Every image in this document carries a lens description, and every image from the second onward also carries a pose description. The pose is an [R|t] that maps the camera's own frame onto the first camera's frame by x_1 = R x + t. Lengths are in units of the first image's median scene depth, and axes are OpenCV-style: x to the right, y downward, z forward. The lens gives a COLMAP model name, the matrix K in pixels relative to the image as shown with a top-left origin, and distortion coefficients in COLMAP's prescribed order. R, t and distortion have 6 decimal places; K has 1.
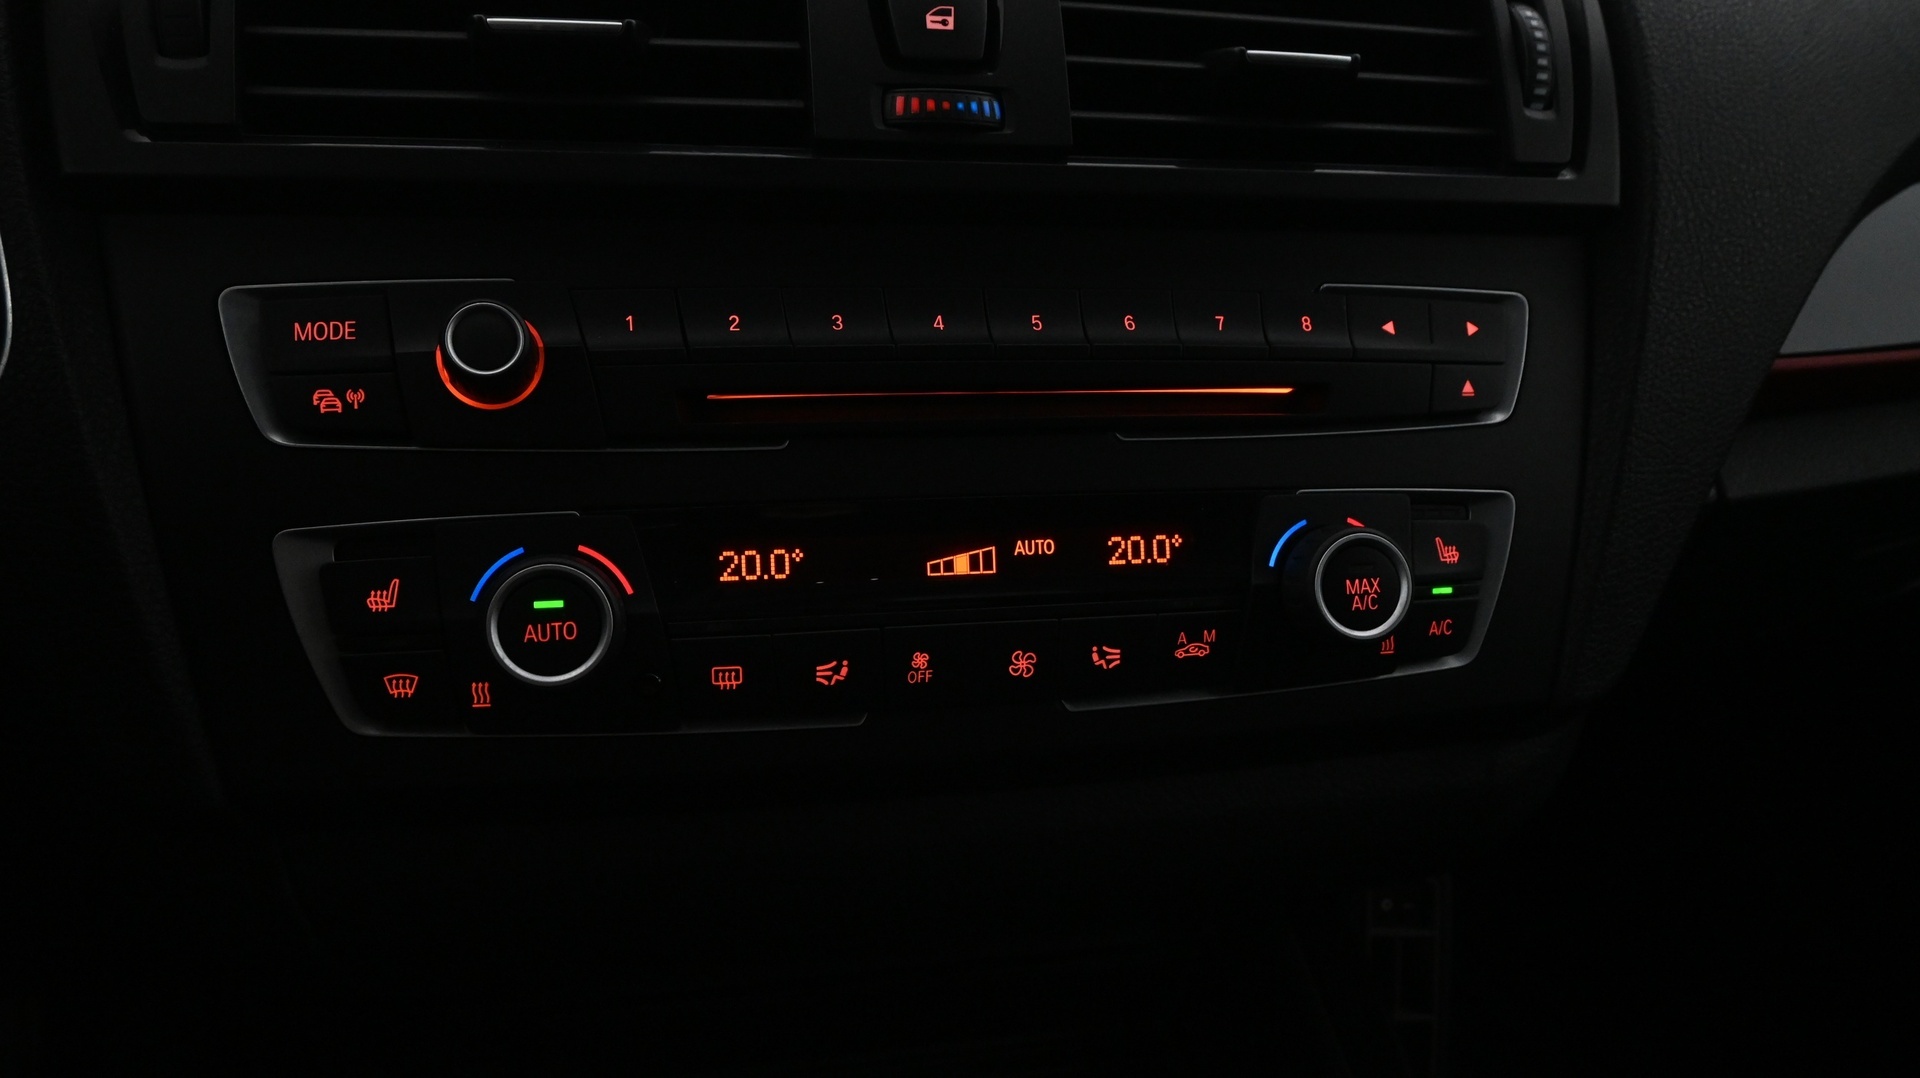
lens RADIAL K [[1358.7, 0, 919.7], [0, 1358.7, 522.3], [0, 0, 1]] dist [-0.012607, -0.004352]
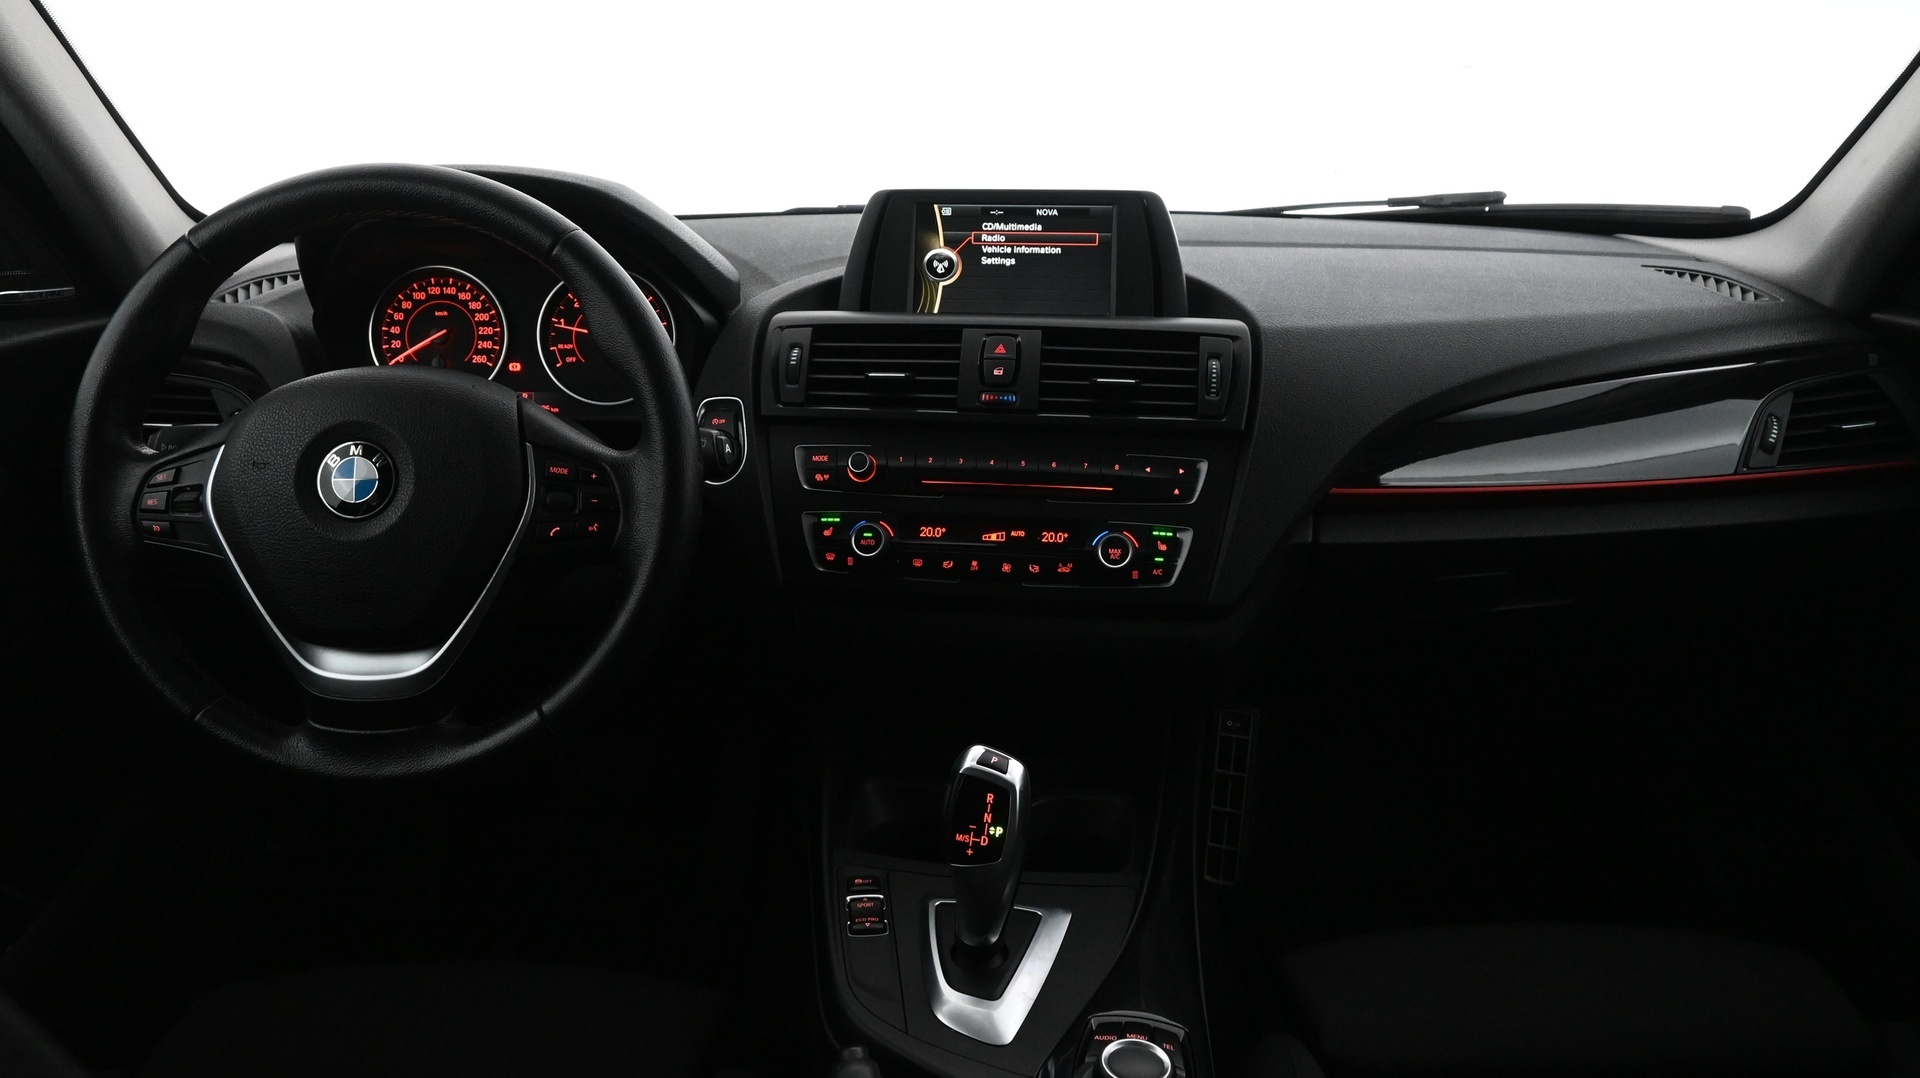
lens RADIAL K [[1353.5, 0, 942.2], [0, 1353.5, 529.3], [0, 0, 1]] dist [0.010887, 0.004112]
pose [[0.927793, 0.052543, -0.369378, 1.138529], [-0.090045, 0.992302, -0.085019, 0.306473], [0.362067, 0.112140, 0.925382, -2.080376]]
